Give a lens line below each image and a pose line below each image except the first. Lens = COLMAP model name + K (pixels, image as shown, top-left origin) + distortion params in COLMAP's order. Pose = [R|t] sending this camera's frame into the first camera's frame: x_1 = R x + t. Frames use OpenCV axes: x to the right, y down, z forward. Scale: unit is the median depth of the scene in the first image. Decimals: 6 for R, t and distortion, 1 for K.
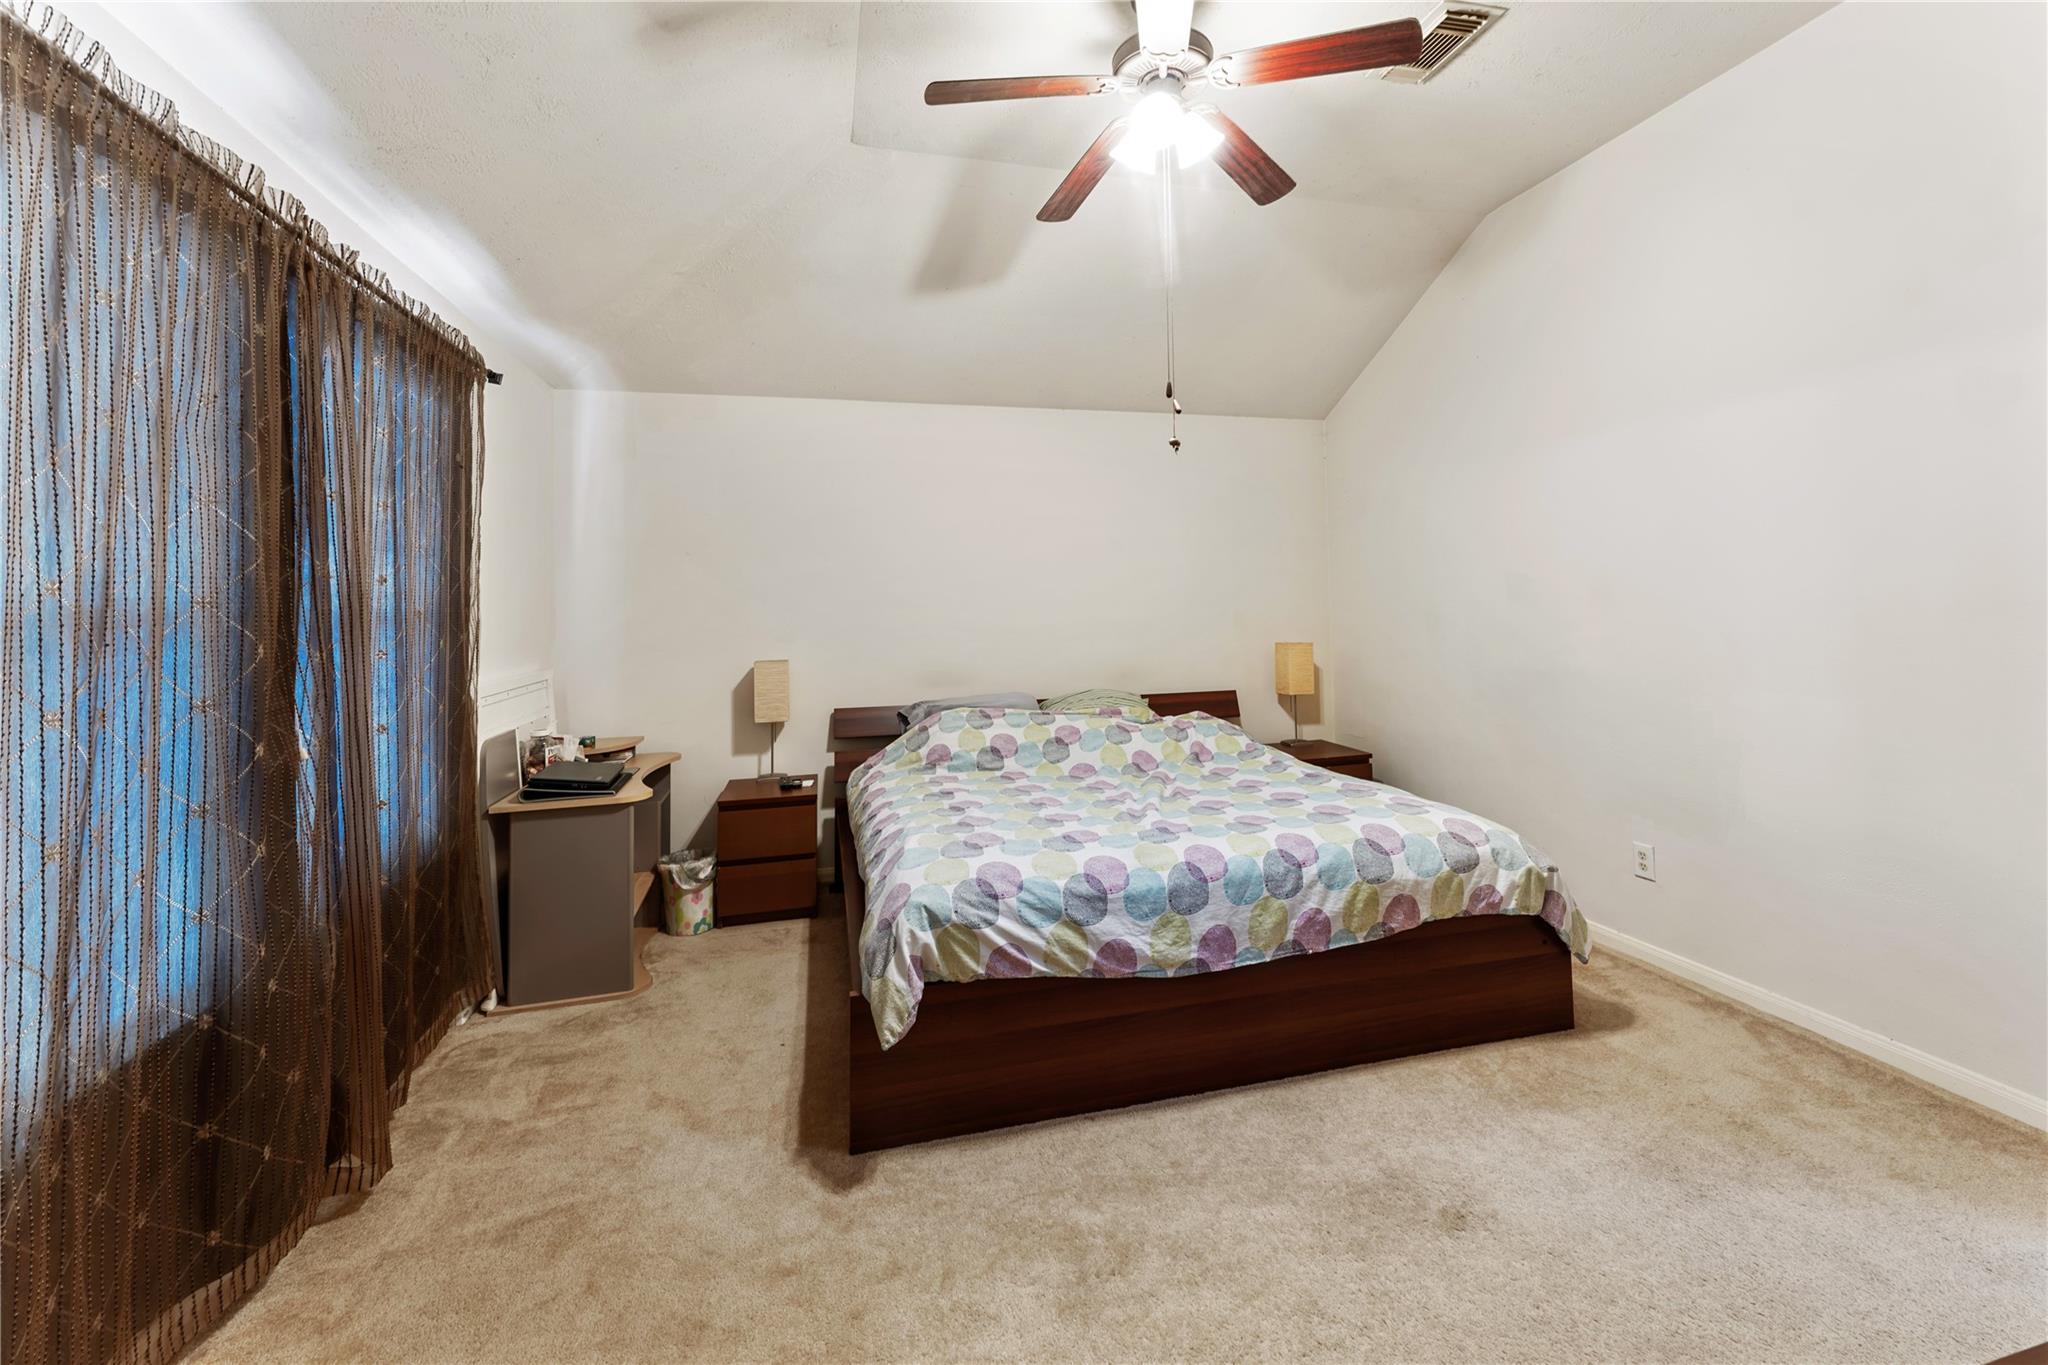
lens RADIAL K [[843.1, 0, 1014.8], [0, 843.1, 573.1], [0, 0, 1]] dist [0.000264, 0.000600]
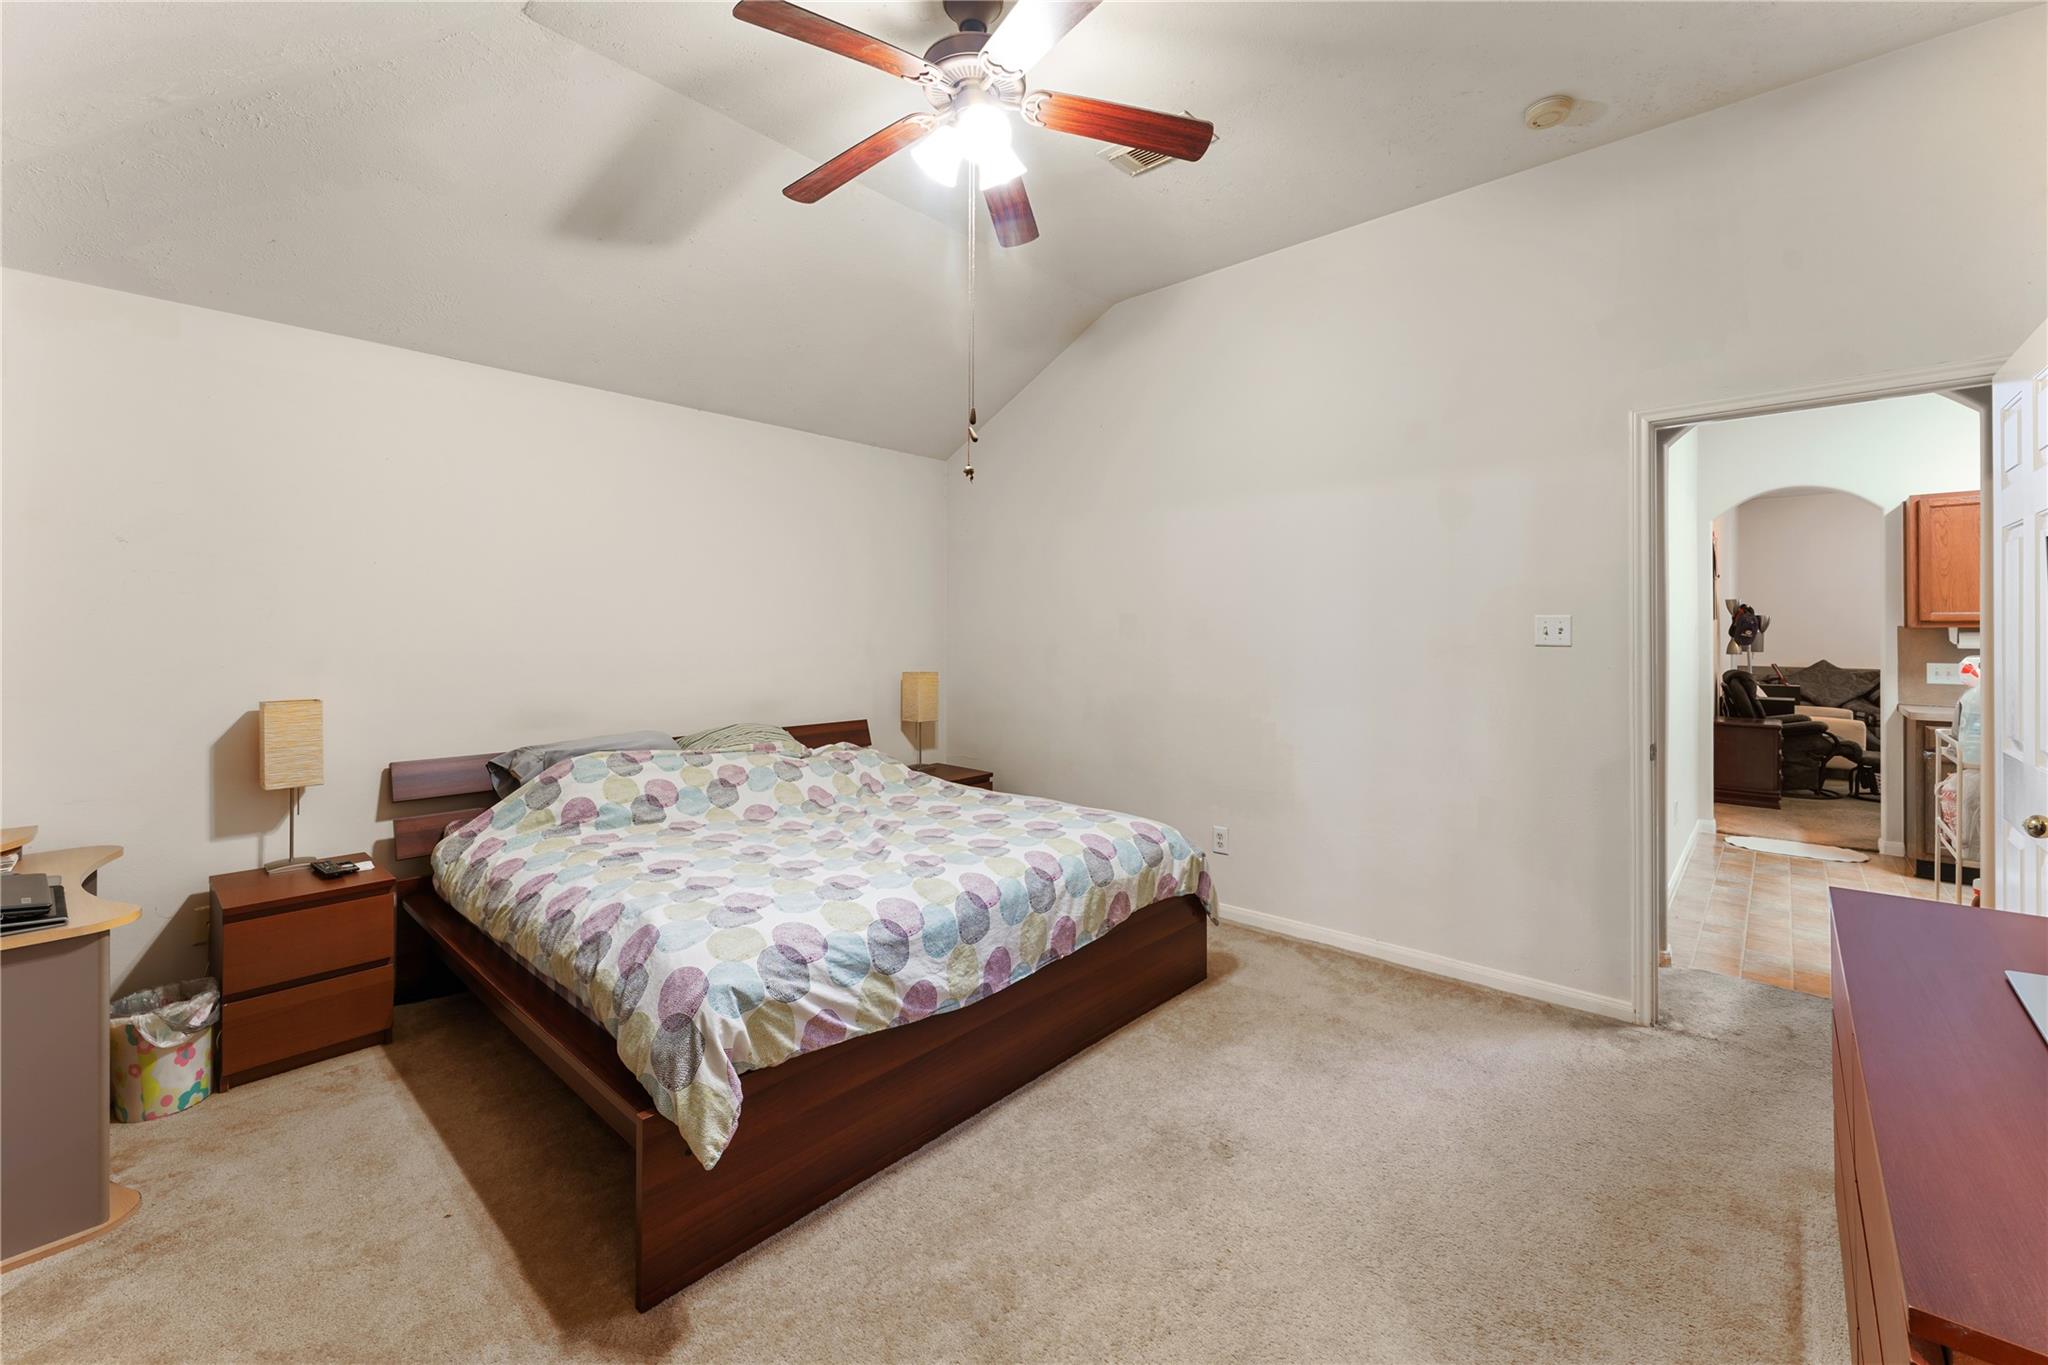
lens RADIAL K [[843.1, 0, 1012.3], [0, 843.1, 634.9], [0, 0, 1]] dist [0.000264, 0.000600]
pose [[0.836796, 0.019469, 0.547168, -0.298663], [-0.041249, 0.998769, 0.027545, 0.006697], [-0.545958, -0.045619, 0.836570, 0.139623]]
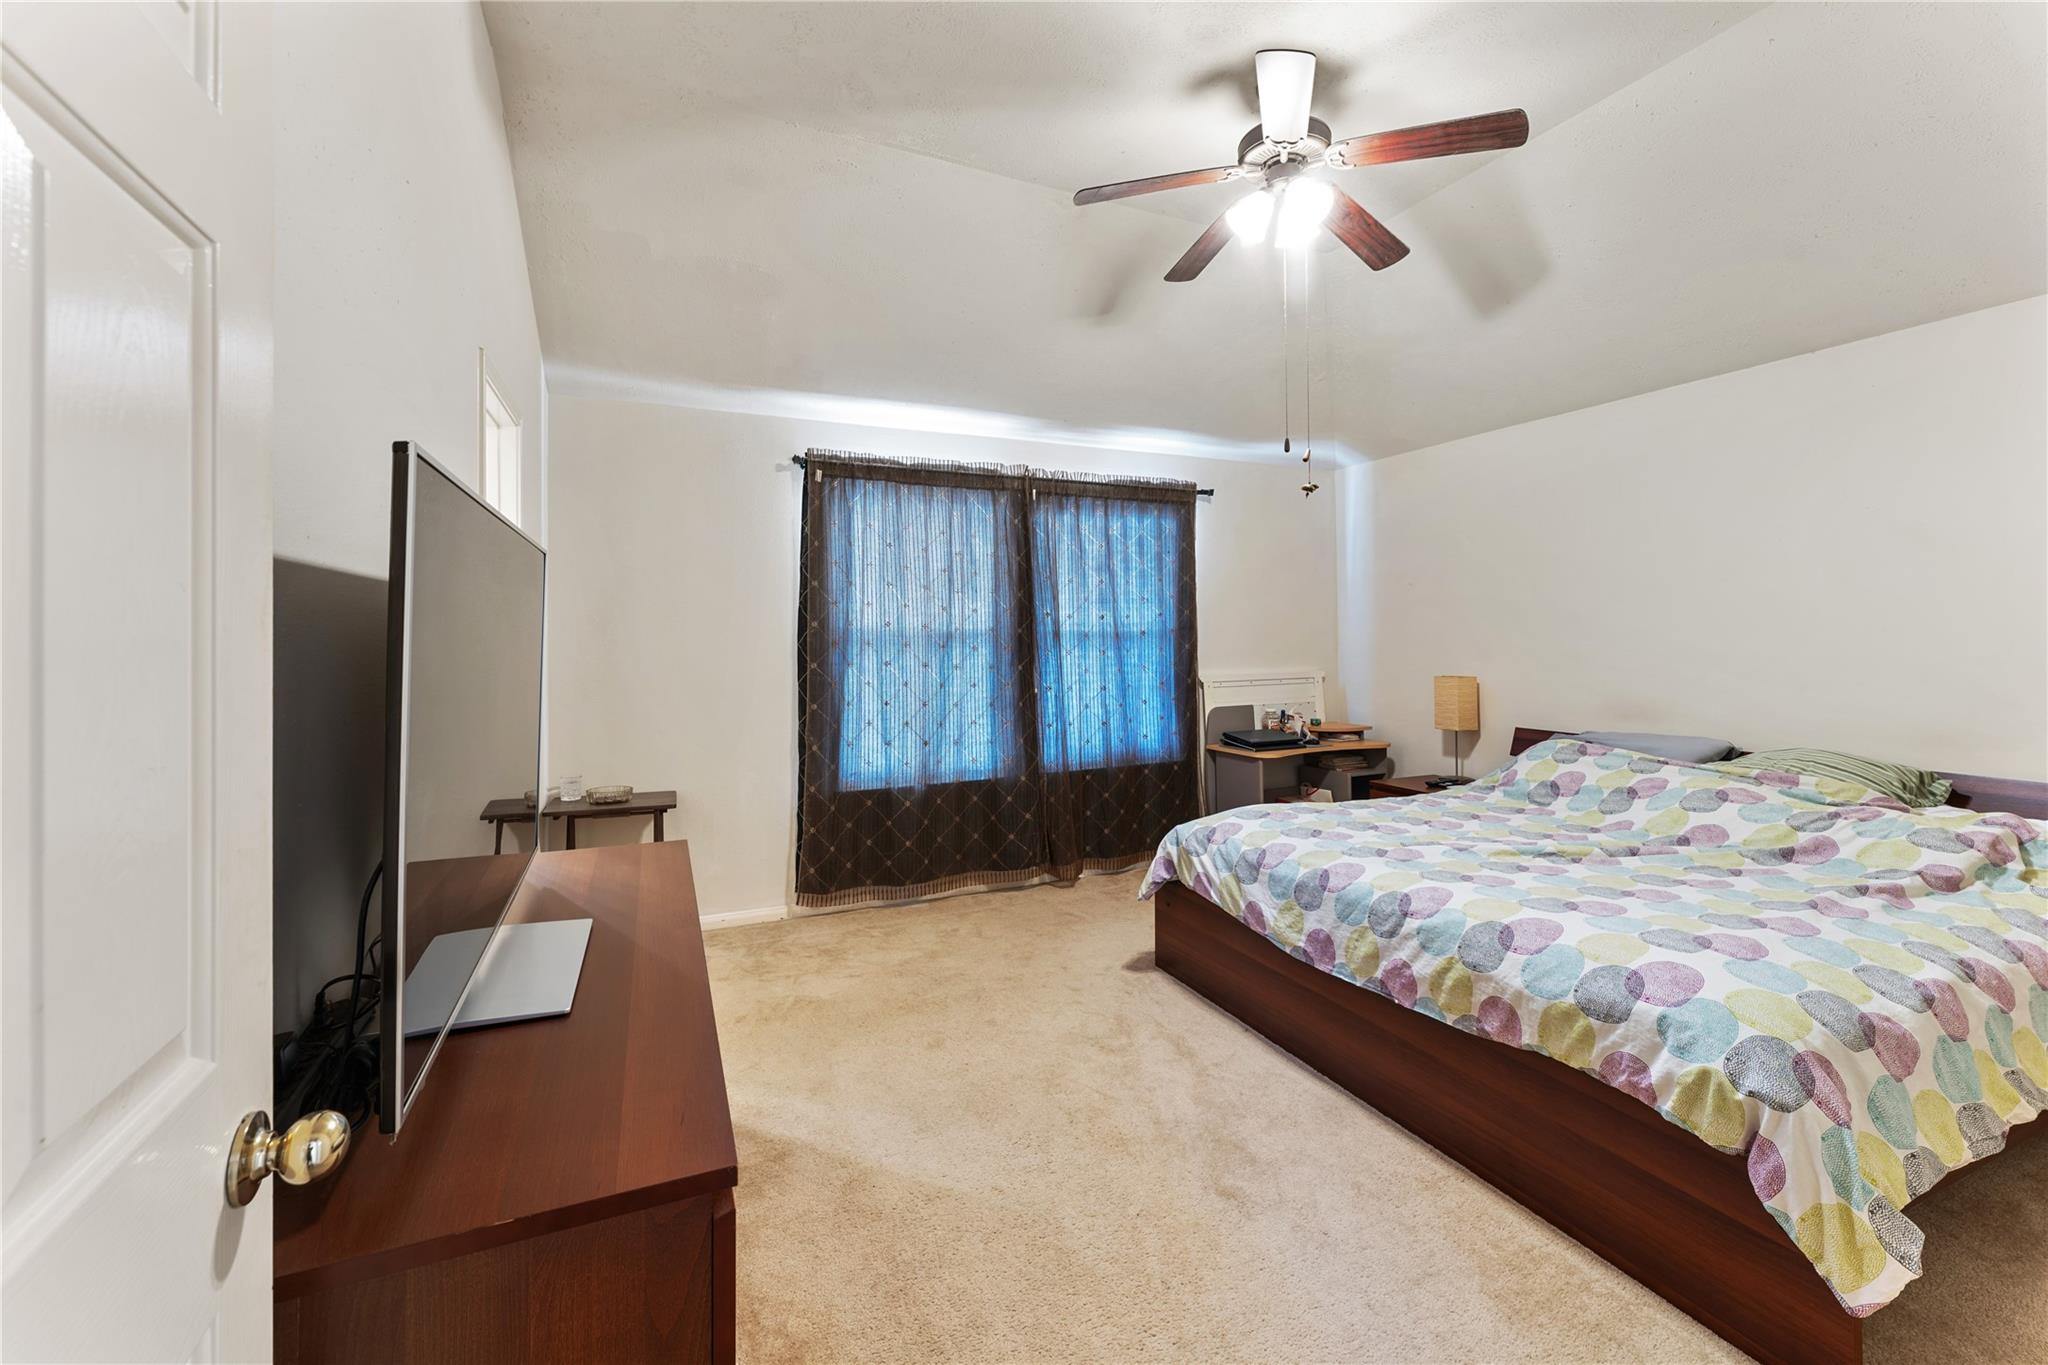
lens RADIAL K [[843.1, 0, 1067.6], [0, 843.1, 637.2], [0, 0, 1]] dist [0.000264, 0.000600]
pose [[0.204548, 0.020345, -0.978645, 1.170826], [0.043676, 0.998599, 0.029889, -0.007325], [0.977882, -0.048857, 0.203373, 0.449593]]
